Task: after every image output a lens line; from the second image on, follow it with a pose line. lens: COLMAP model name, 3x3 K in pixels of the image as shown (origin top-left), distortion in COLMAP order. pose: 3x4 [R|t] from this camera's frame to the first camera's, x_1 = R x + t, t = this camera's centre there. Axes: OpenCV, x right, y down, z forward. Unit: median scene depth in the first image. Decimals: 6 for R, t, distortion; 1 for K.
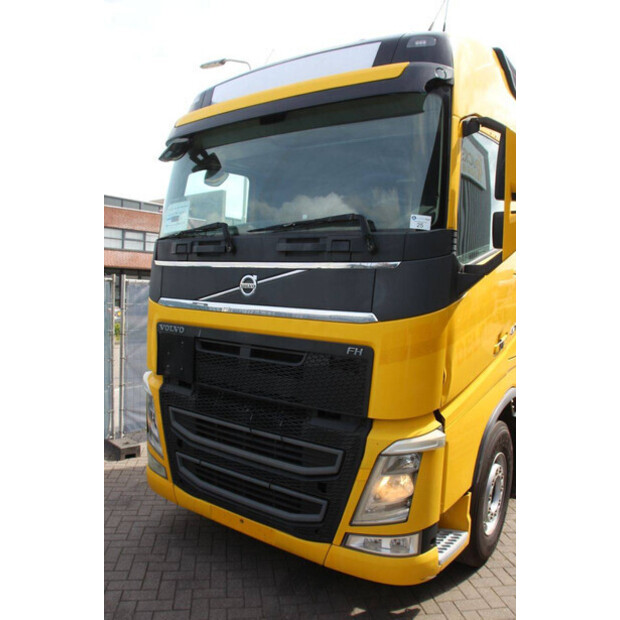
lens RADIAL K [[512.3, 0, 309.8], [0, 512.3, 311.5], [0, 0, 1]] dist [-0.170552, 0.143055]
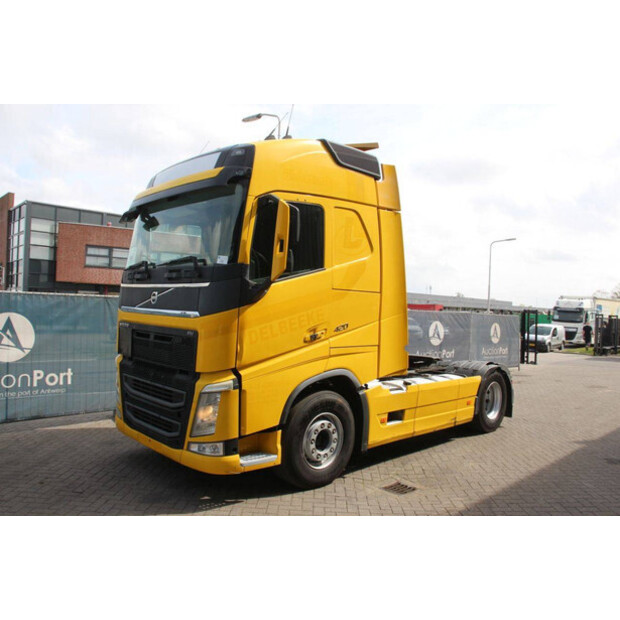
lens RADIAL K [[512.3, 0, 307.9], [0, 512.3, 305.0], [0, 0, 1]] dist [-0.170552, 0.143055]
pose [[0.981890, -0.001029, -0.189450, 0.694624], [-0.010082, 0.998285, -0.057674, 0.064886], [0.189185, 0.058539, 0.980195, -0.547255]]
